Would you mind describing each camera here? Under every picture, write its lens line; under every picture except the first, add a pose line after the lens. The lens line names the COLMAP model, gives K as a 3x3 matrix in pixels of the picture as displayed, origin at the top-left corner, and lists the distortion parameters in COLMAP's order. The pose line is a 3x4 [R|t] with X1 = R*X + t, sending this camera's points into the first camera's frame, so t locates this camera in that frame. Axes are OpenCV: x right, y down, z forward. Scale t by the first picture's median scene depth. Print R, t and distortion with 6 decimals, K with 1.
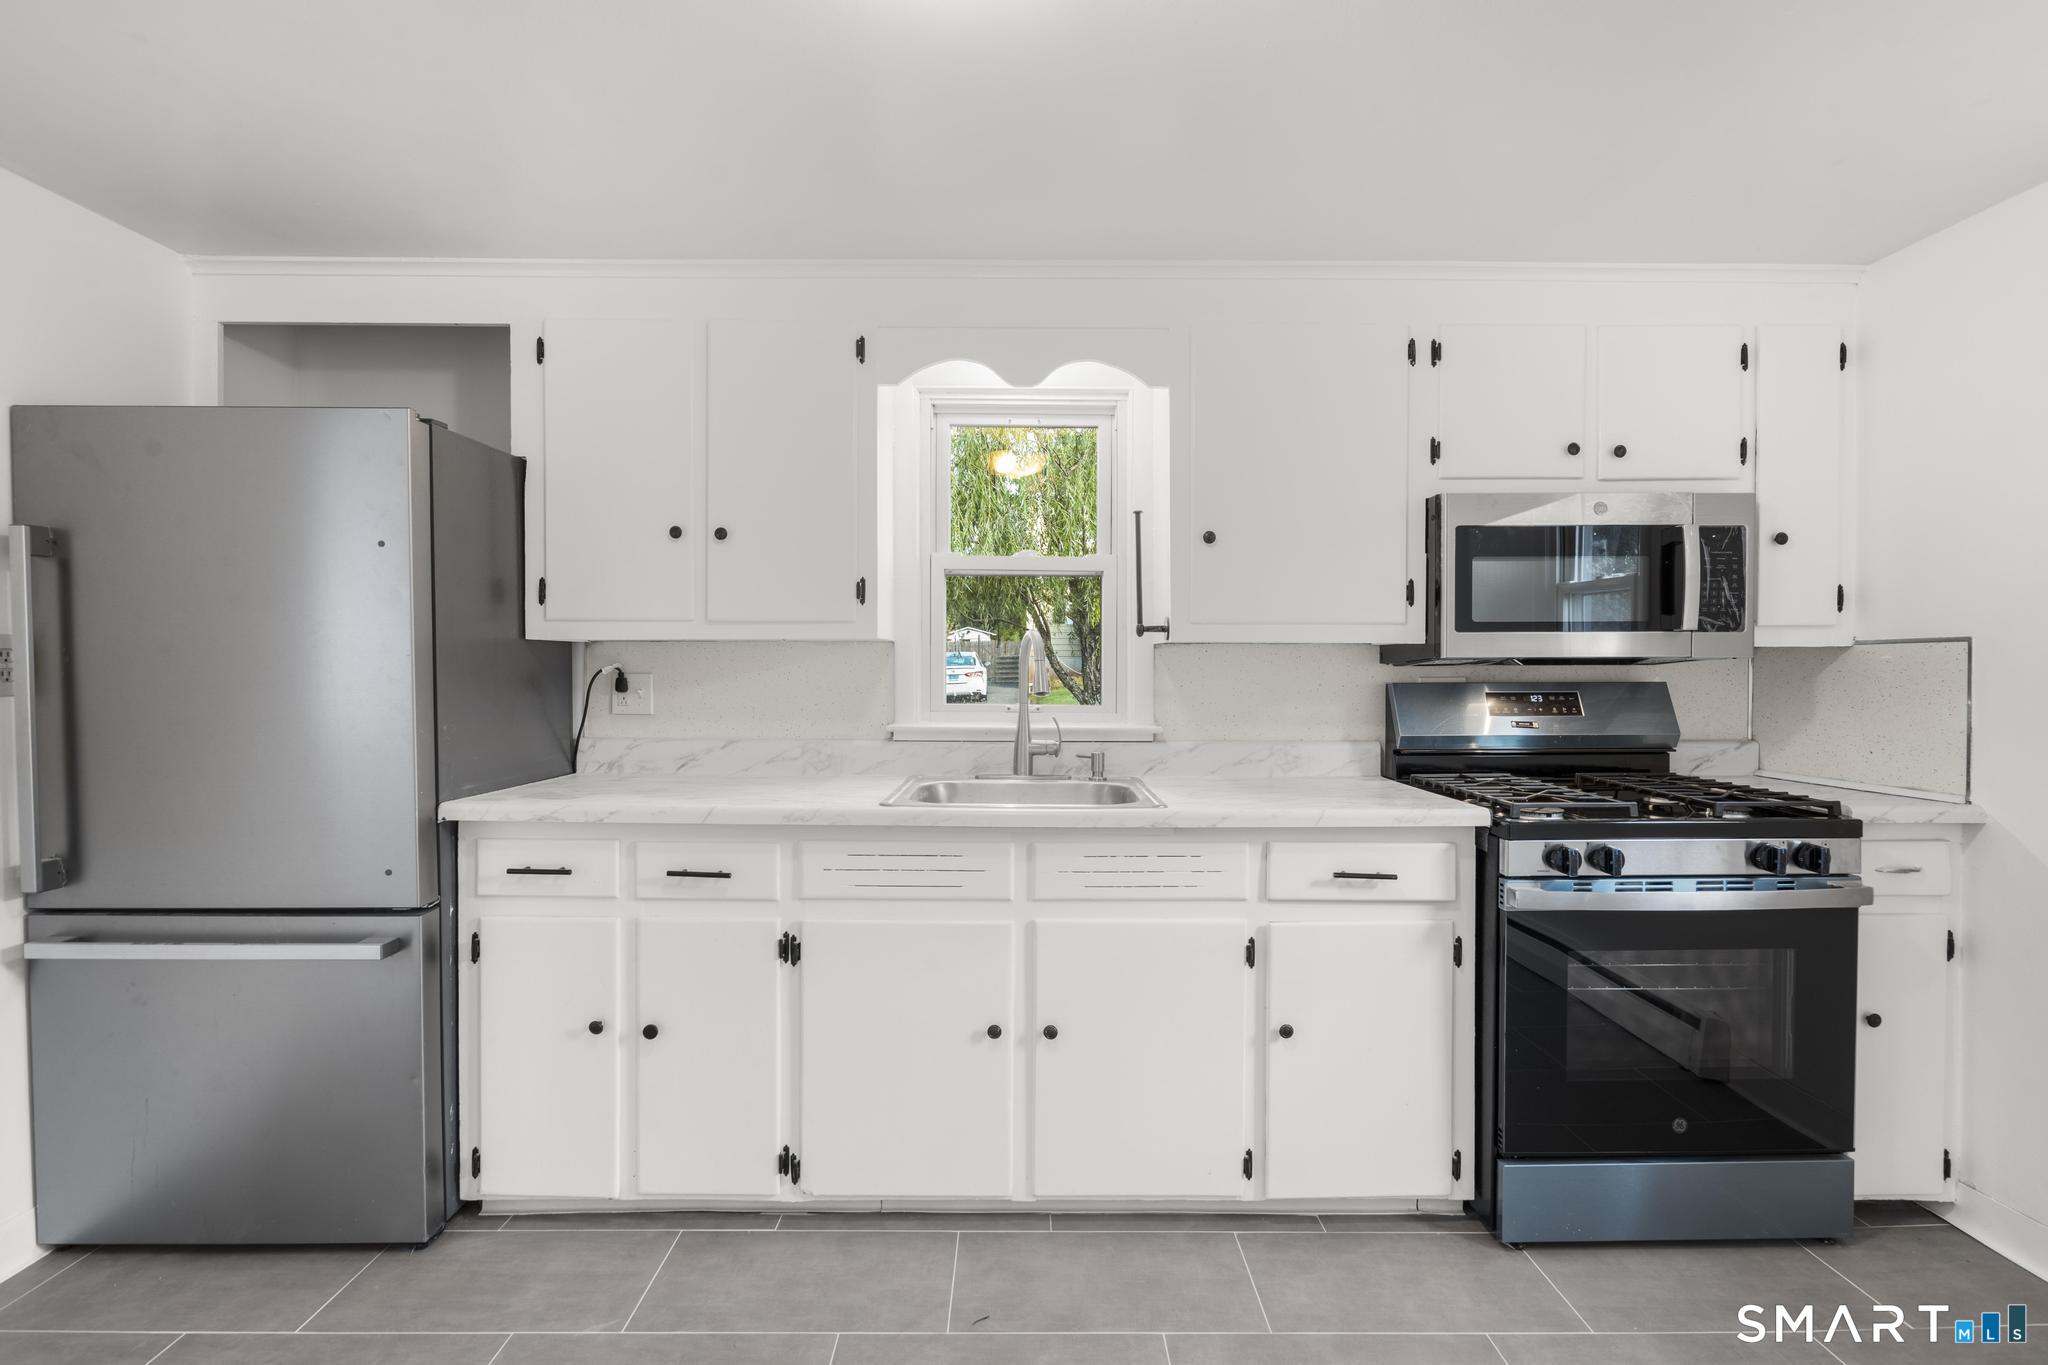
lens RADIAL K [[924.6, 0, 1033.6], [0, 924.6, 680.6], [0, 0, 1]] dist [-0.003163, 0.001572]
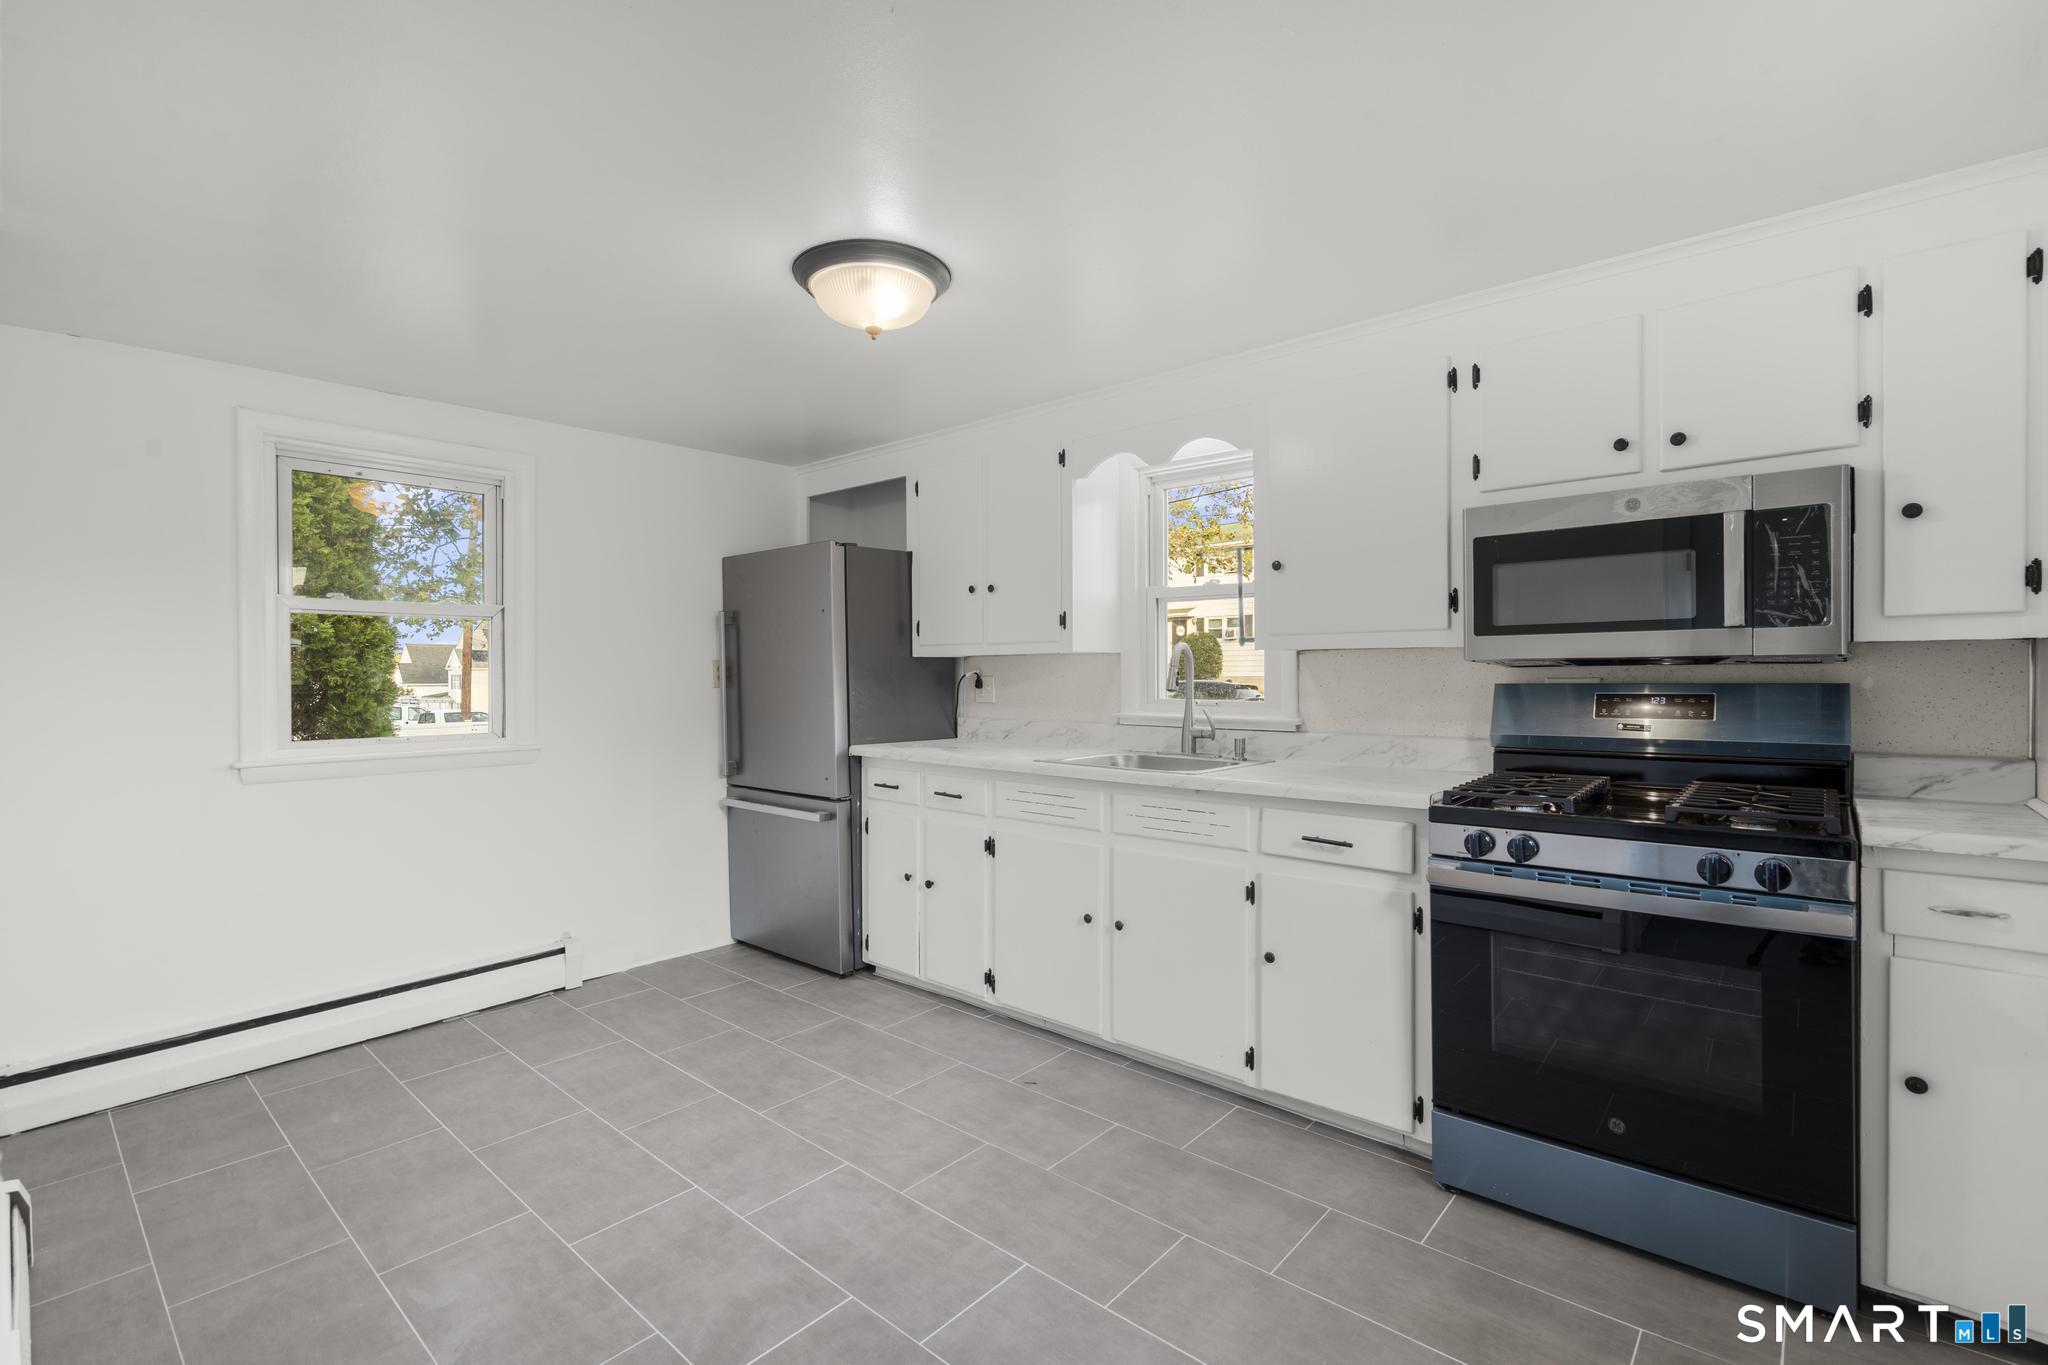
lens RADIAL K [[924.6, 0, 1033.6], [0, 924.6, 680.6], [0, 0, 1]] dist [-0.003163, 0.001572]
pose [[0.749228, 0.000489, -0.662312, 0.851914], [-0.003059, 0.999992, -0.002722, 0.004327], [0.662305, 0.004065, 0.749223, -0.161722]]
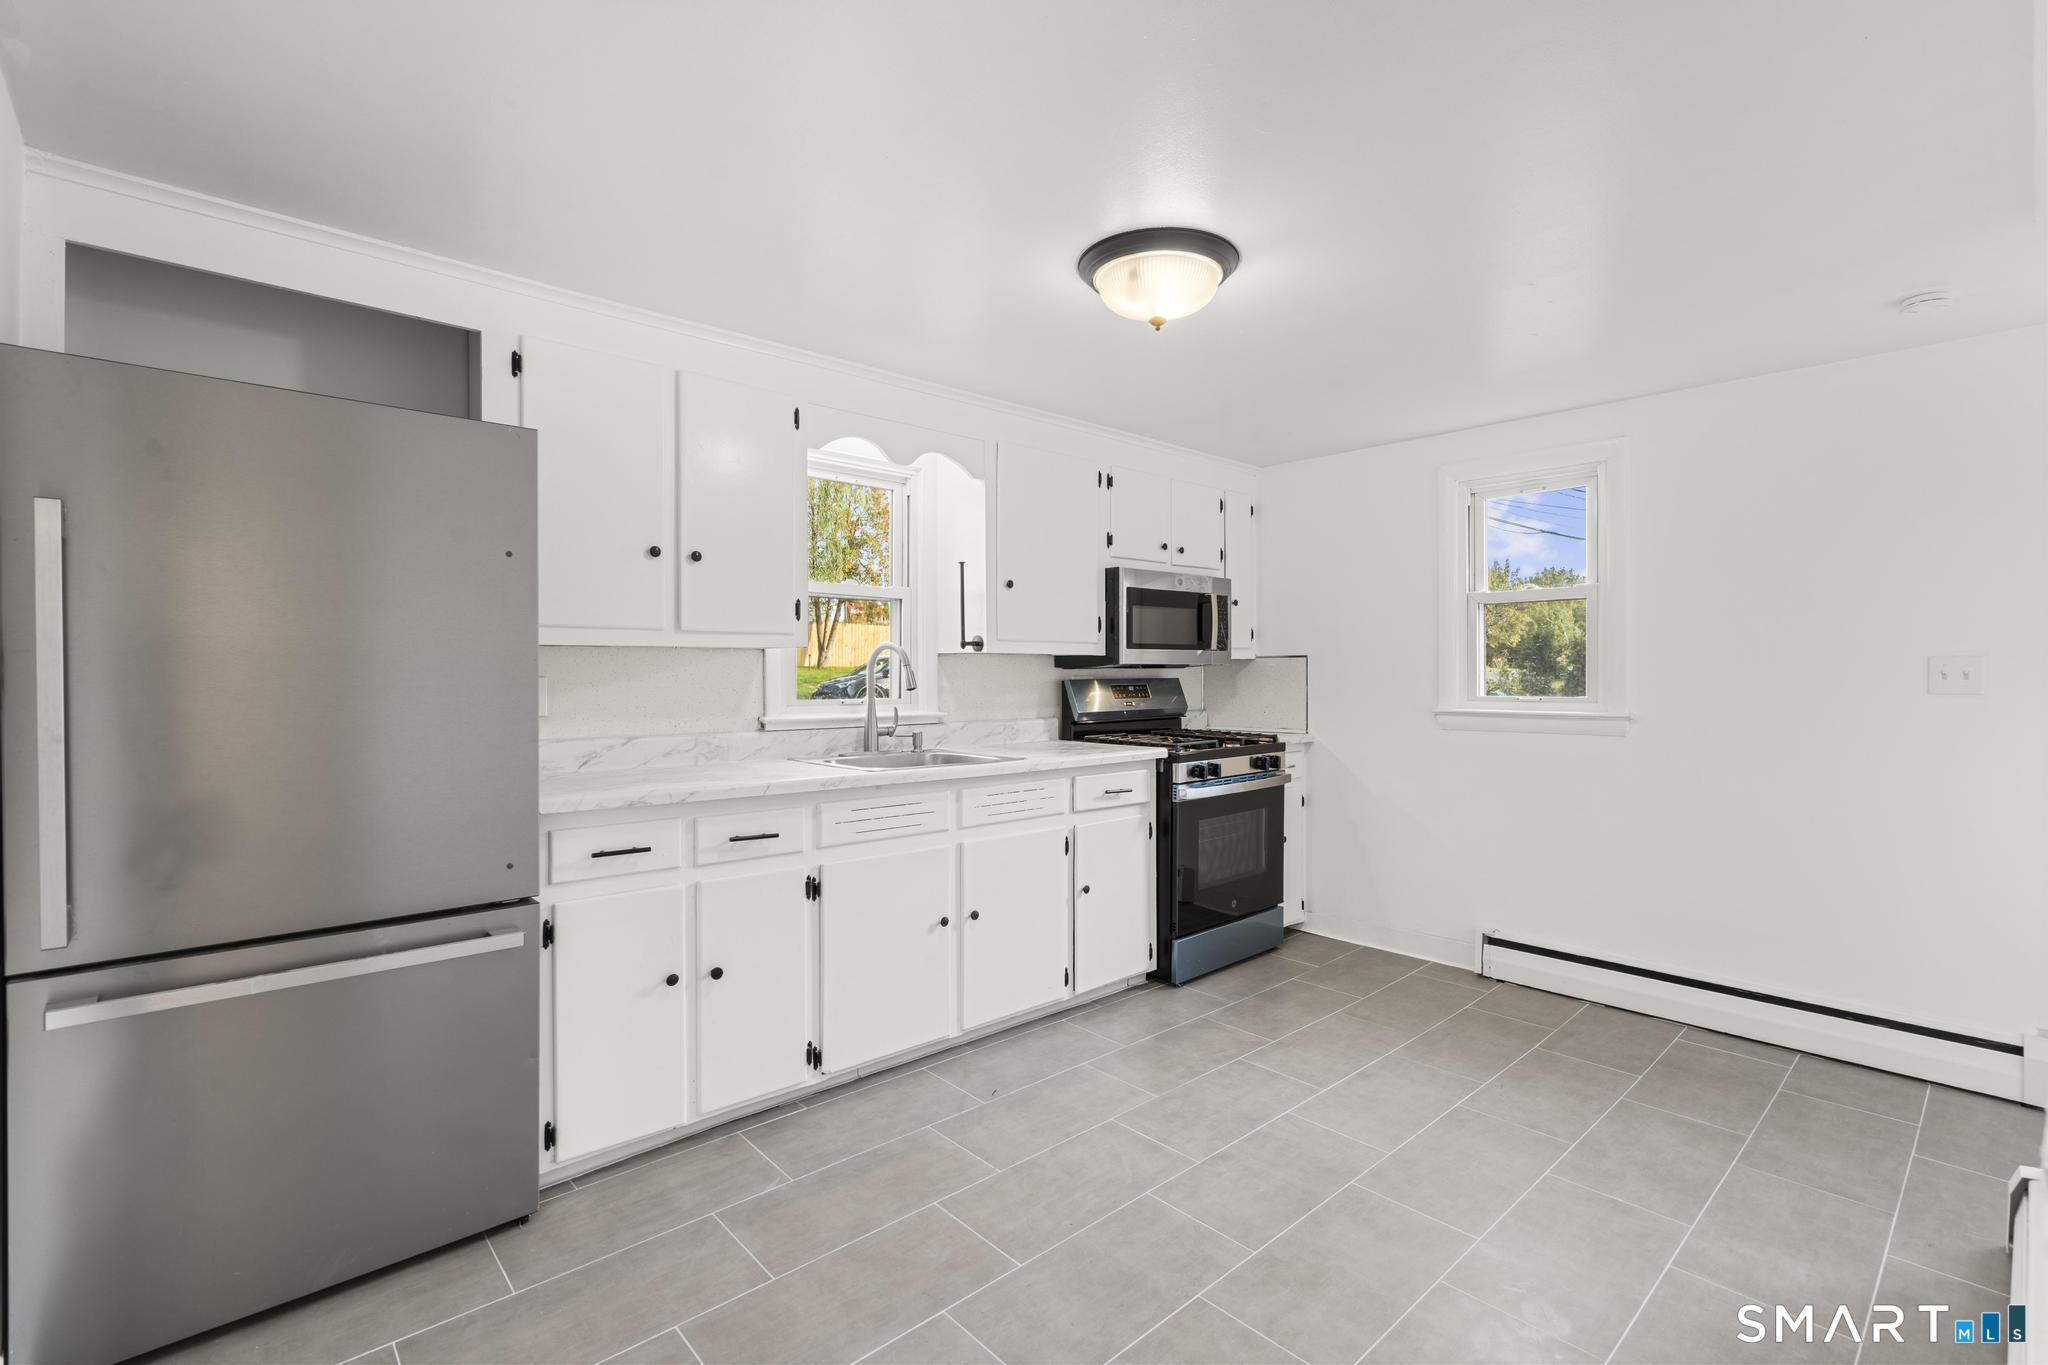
lens RADIAL K [[924.6, 0, 1033.6], [0, 924.6, 680.6], [0, 0, 1]] dist [-0.003163, 0.001572]
pose [[0.743169, -0.009078, 0.669042, -0.884178], [0.010504, 0.999943, 0.001901, 0.000782], [-0.669021, 0.005614, 0.743222, -0.167755]]
